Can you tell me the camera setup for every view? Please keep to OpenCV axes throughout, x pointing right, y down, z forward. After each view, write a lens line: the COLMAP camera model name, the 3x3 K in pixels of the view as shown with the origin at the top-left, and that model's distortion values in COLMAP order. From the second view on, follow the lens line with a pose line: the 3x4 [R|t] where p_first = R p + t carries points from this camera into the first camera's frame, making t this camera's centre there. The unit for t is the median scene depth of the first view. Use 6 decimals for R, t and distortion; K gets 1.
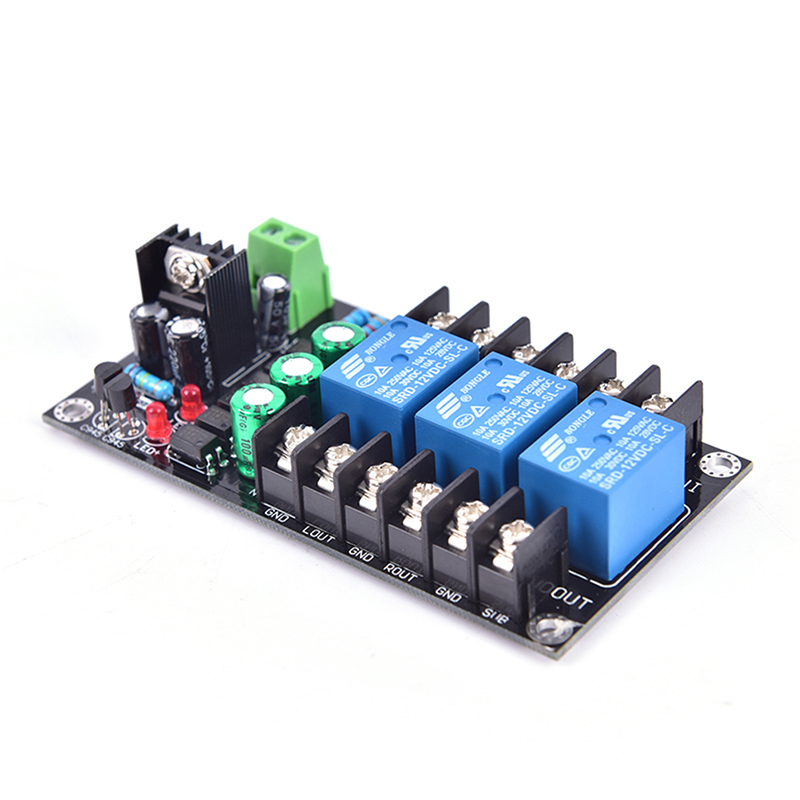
lens RADIAL K [[2310.7, 0, 401.7], [0, 2310.7, 400.3], [0, 0, 1]] dist [0.081575, 0.000000]
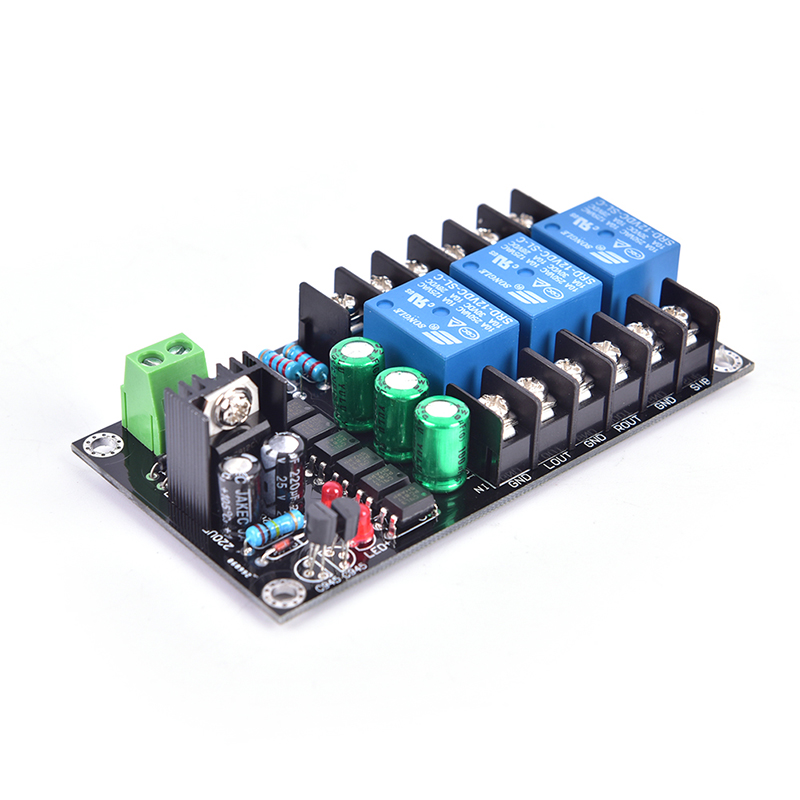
lens RADIAL K [[2310.7, 0, 399.5], [0, 2310.7, 397.4], [0, 0, 1]] dist [0.081575, 0.000000]
pose [[0.201885, -0.535718, 0.819908, -0.889037], [0.546651, 0.756251, 0.359524, -0.377407], [-0.812659, 0.375621, 0.445526, 0.573980]]
